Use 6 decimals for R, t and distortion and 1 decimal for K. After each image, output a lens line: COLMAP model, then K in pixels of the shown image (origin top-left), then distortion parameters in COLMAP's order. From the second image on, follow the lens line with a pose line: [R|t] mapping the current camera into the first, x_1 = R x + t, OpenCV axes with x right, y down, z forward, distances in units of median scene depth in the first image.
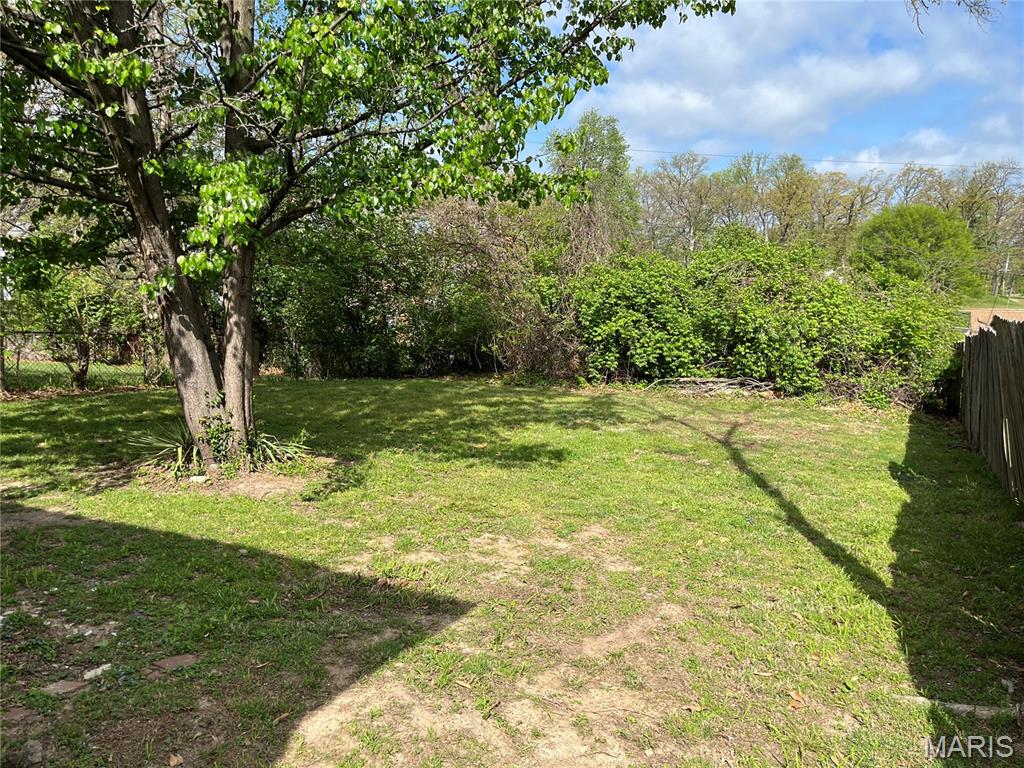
lens RADIAL K [[775.9, 0, 510.8], [0, 775.9, 388.3], [0, 0, 1]] dist [0.058841, -0.072032]
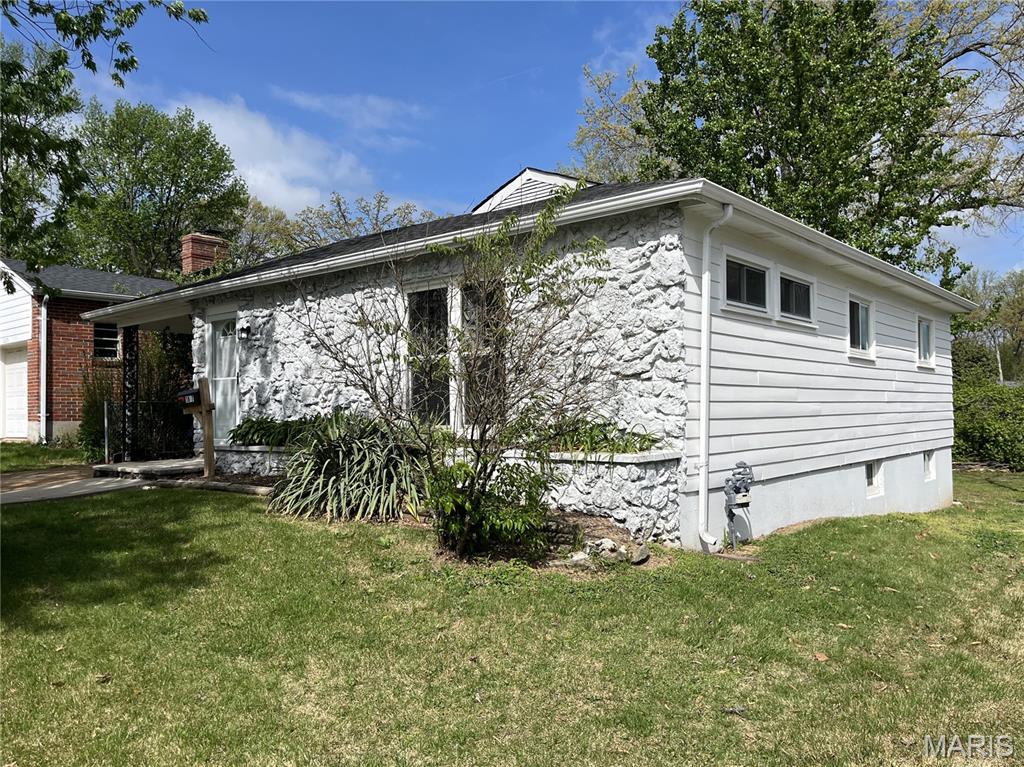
lens RADIAL K [[799.4, 0, 521.7], [0, 799.4, 389.4], [0, 0, 1]] dist [0.068652, -0.070336]
pose [[0.975615, -0.020208, -0.218556, -0.331285], [-0.012931, 0.988731, -0.149143, 0.110497], [0.219107, 0.148332, 0.964360, -1.028198]]
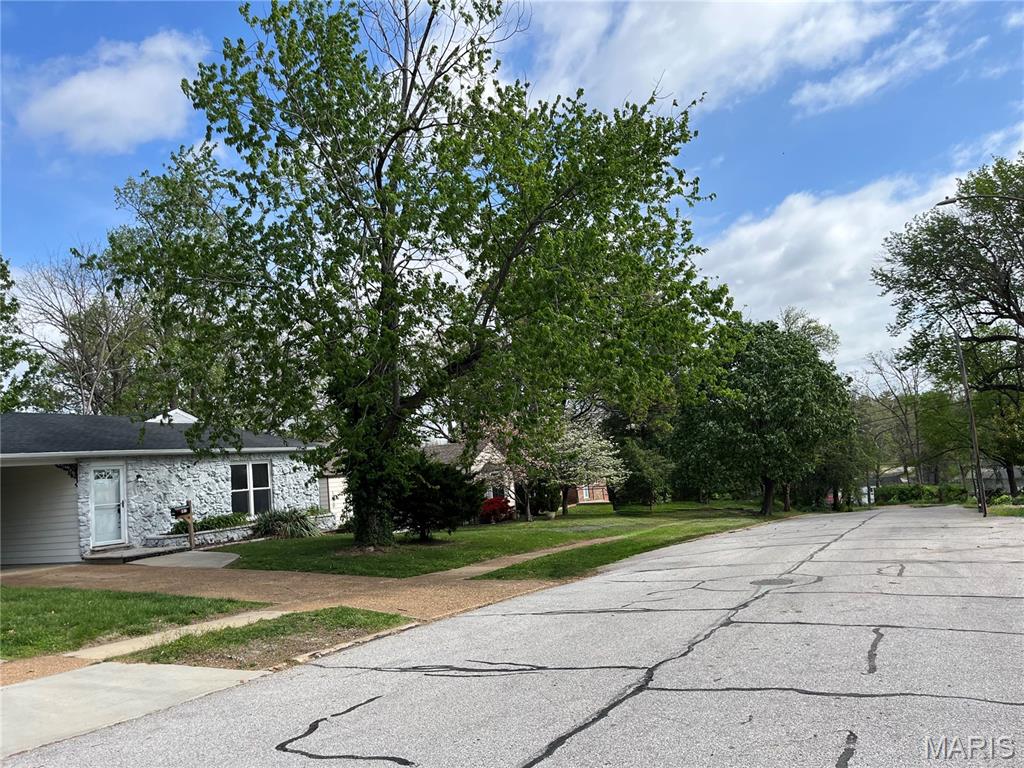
lens RADIAL K [[775.9, 0, 510.8], [0, 775.9, 388.3], [0, 0, 1]] dist [0.058841, -0.072032]
pose [[0.037193, 0.102965, 0.993989, -1.924383], [0.206783, 0.972356, -0.108461, 0.081662], [-0.977680, 0.209574, 0.014873, -1.050945]]
